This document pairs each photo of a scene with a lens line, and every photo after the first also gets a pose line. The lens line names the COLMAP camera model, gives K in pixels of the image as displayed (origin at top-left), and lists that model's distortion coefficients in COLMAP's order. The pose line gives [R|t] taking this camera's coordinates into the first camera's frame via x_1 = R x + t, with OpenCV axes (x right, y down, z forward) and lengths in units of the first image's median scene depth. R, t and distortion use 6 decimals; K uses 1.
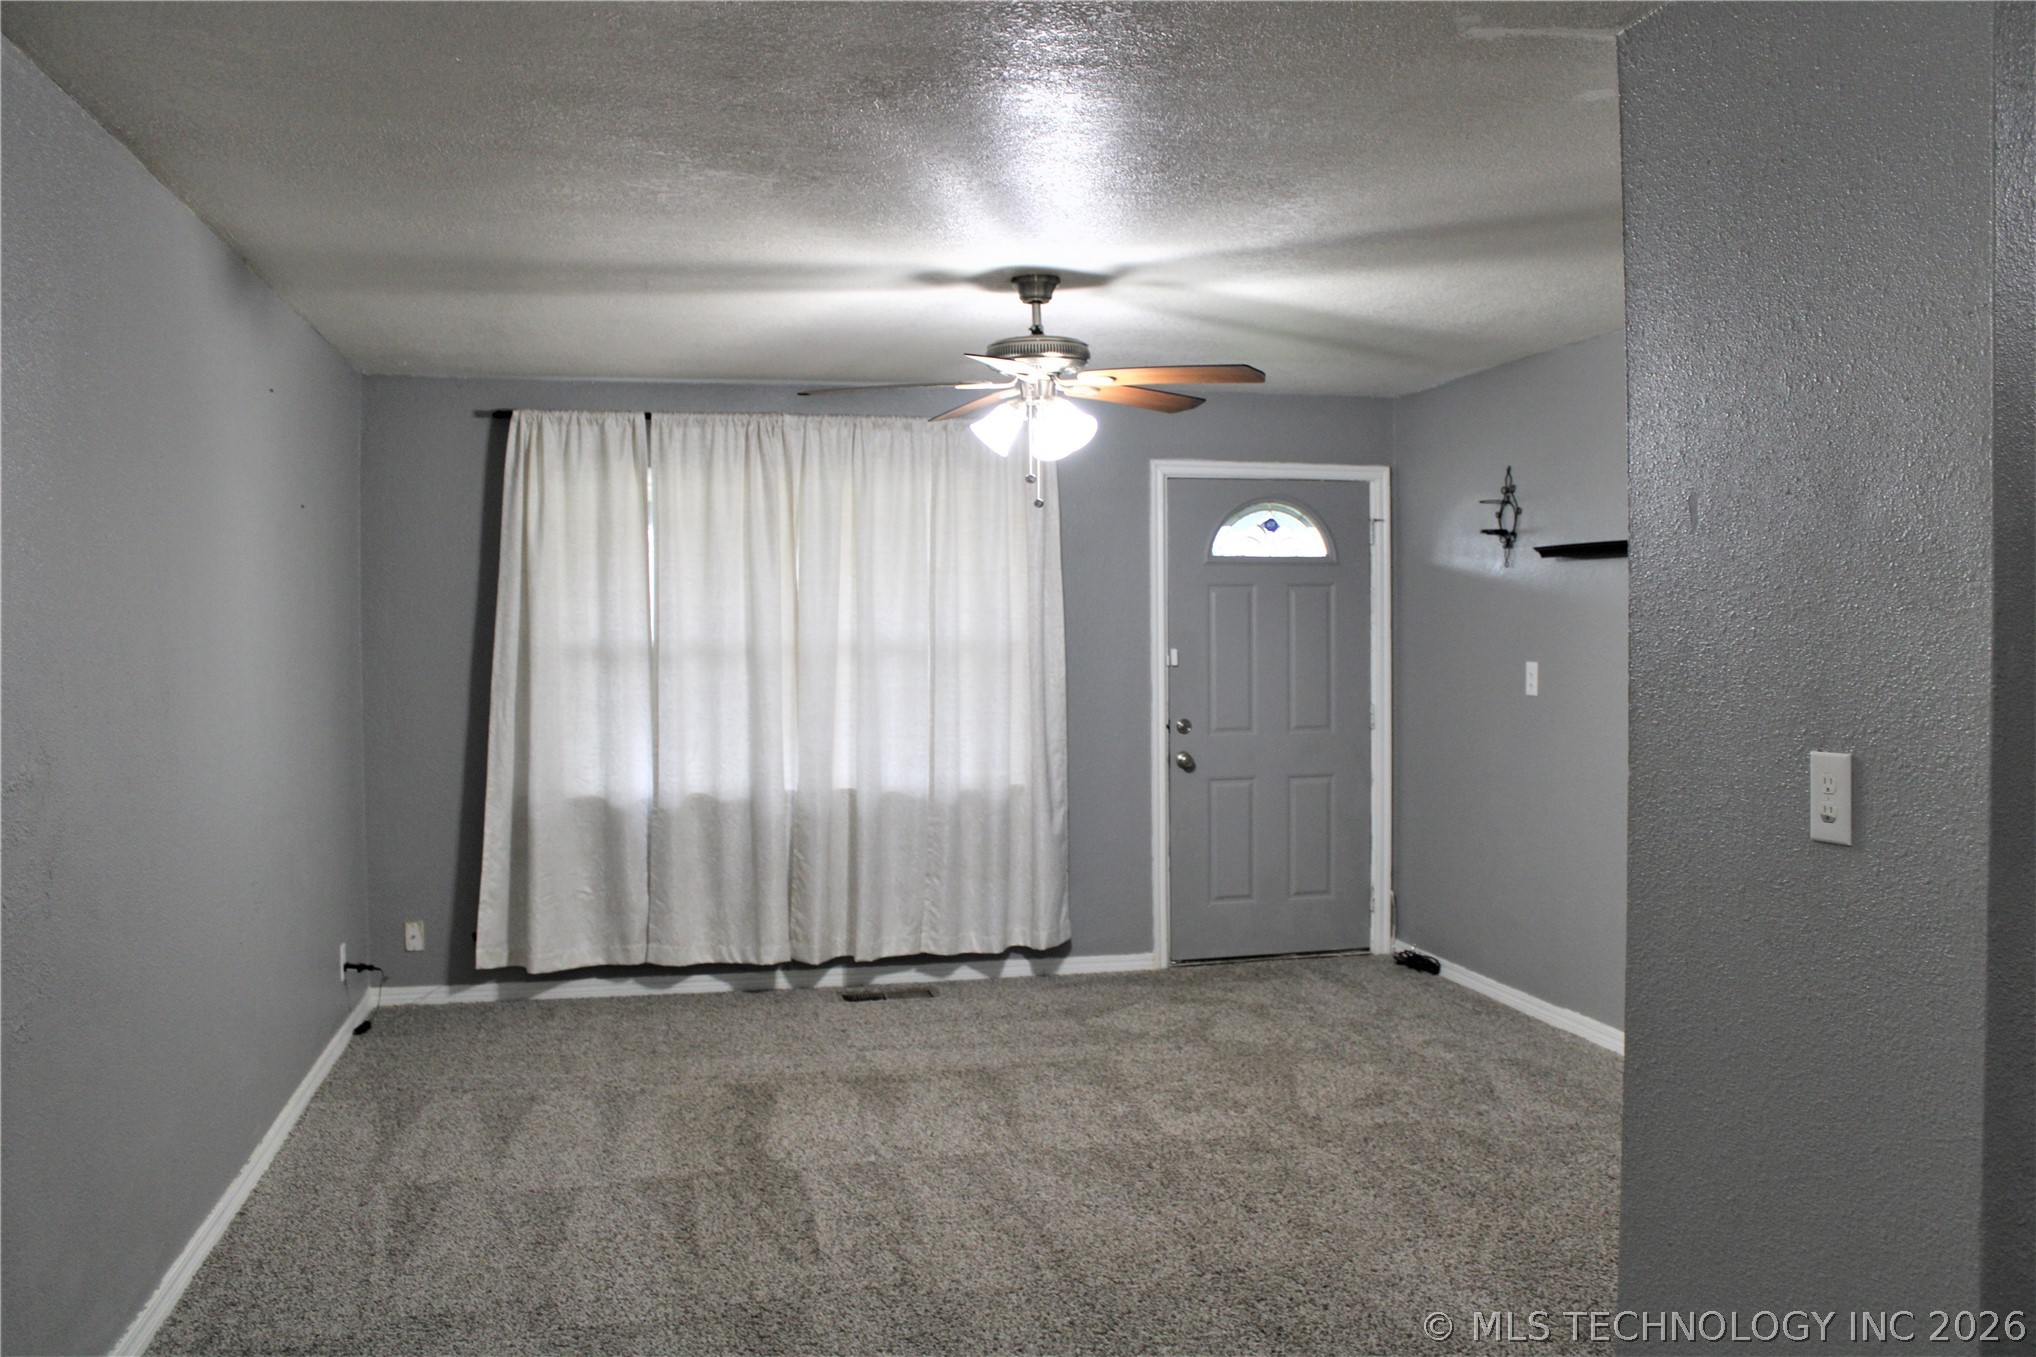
lens RADIAL K [[1699.8, 0, 1019.9], [0, 1699.8, 667.1], [0, 0, 1]] dist [-0.170675, 0.156351]
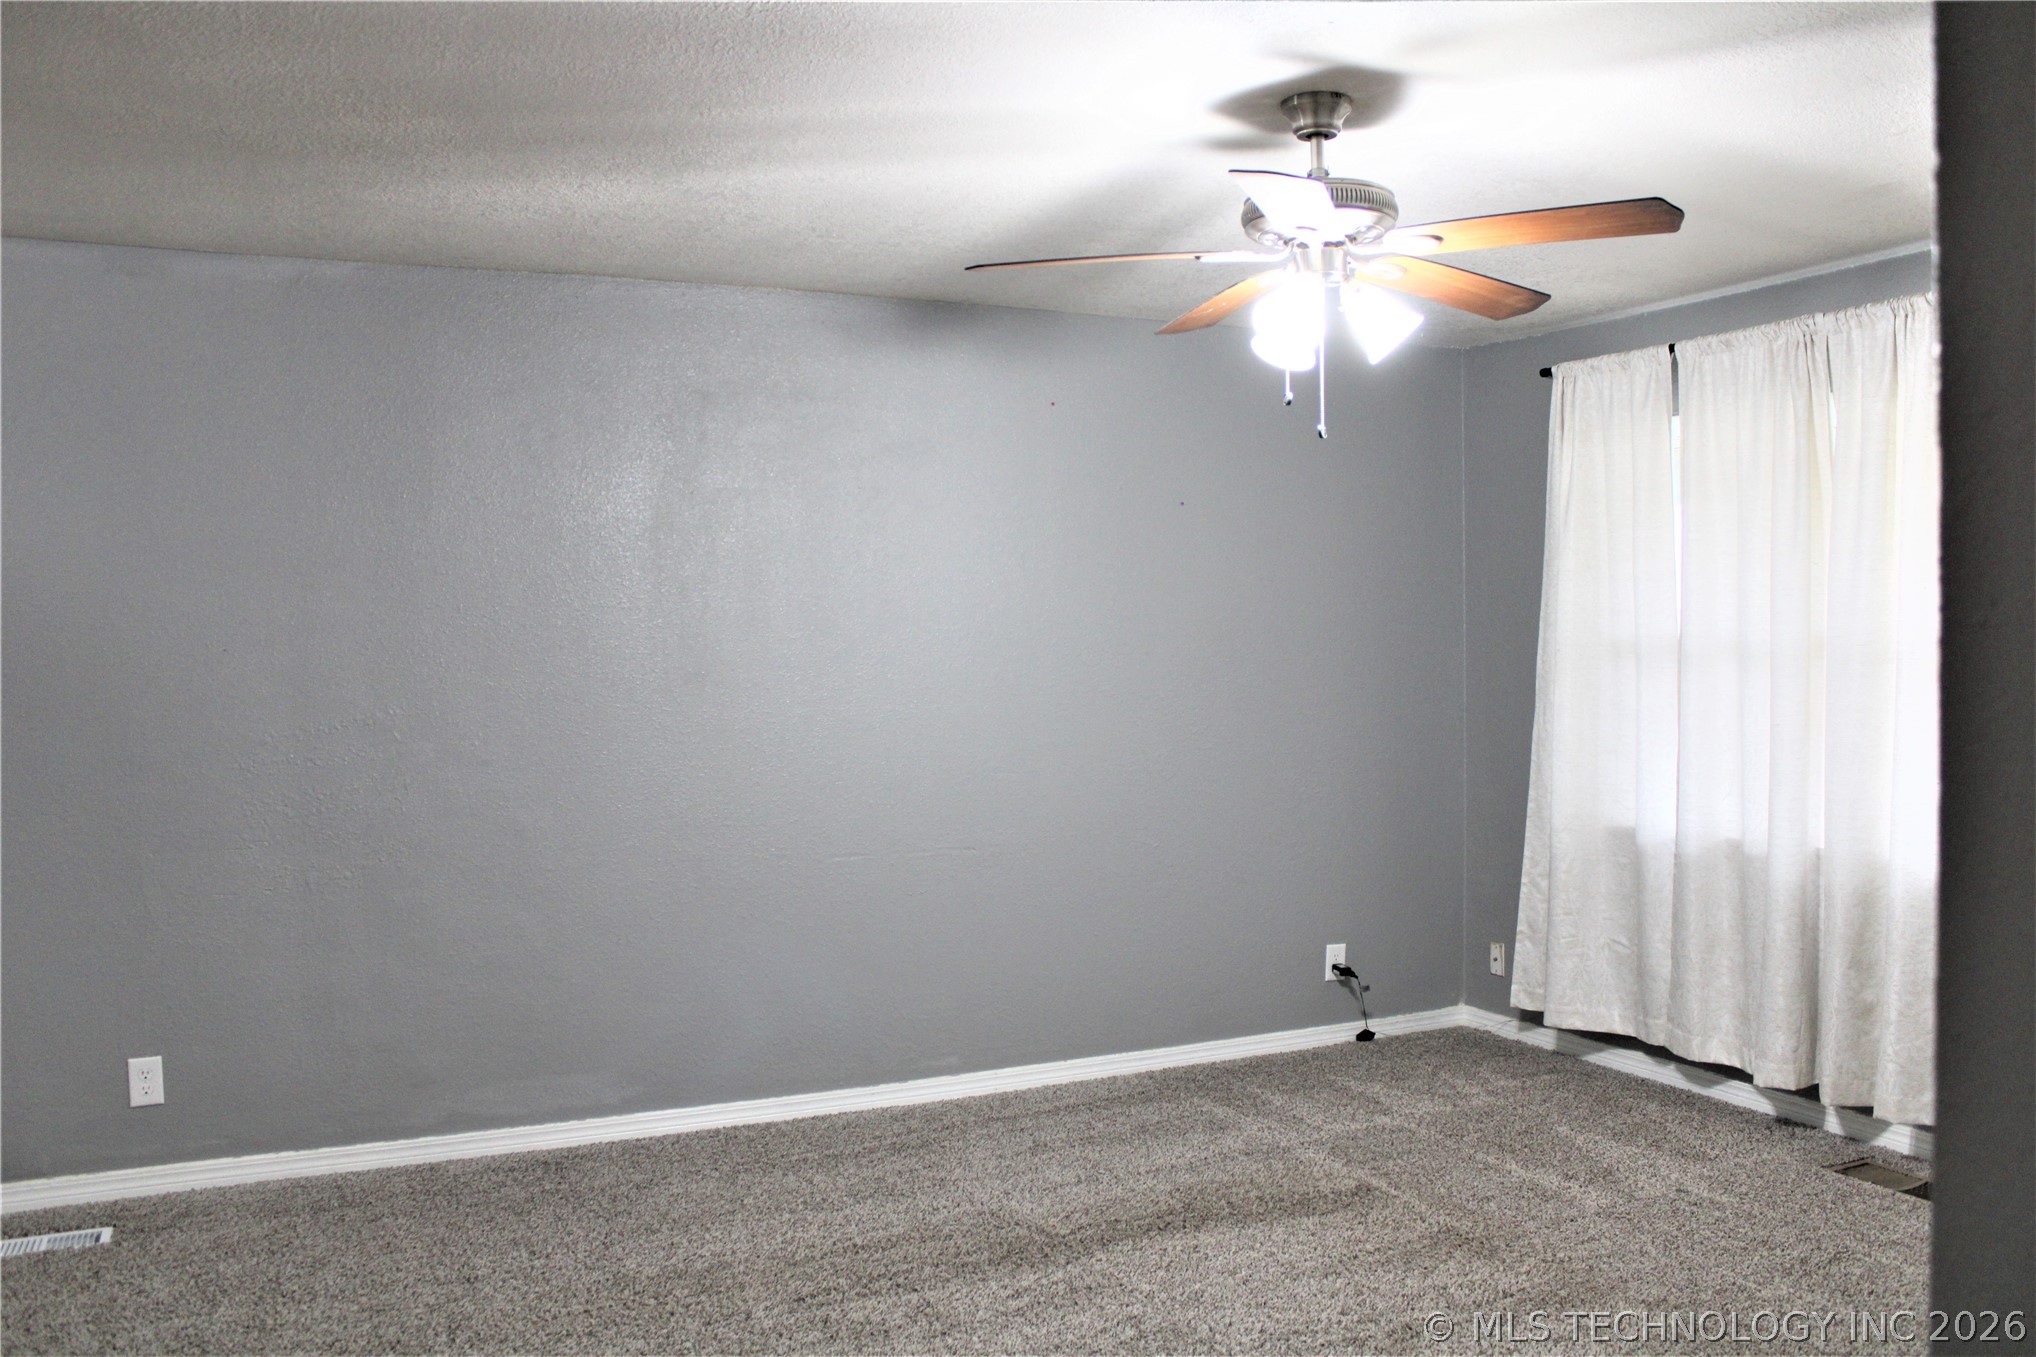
lens RADIAL K [[1699.8, 0, 1019.9], [0, 1699.8, 667.1], [0, 0, 1]] dist [-0.170675, 0.156351]
pose [[0.190992, 0.022000, -0.981345, 0.475996], [-0.011372, 0.999731, 0.020199, -0.013546], [0.981526, 0.007302, 0.191191, 0.557337]]
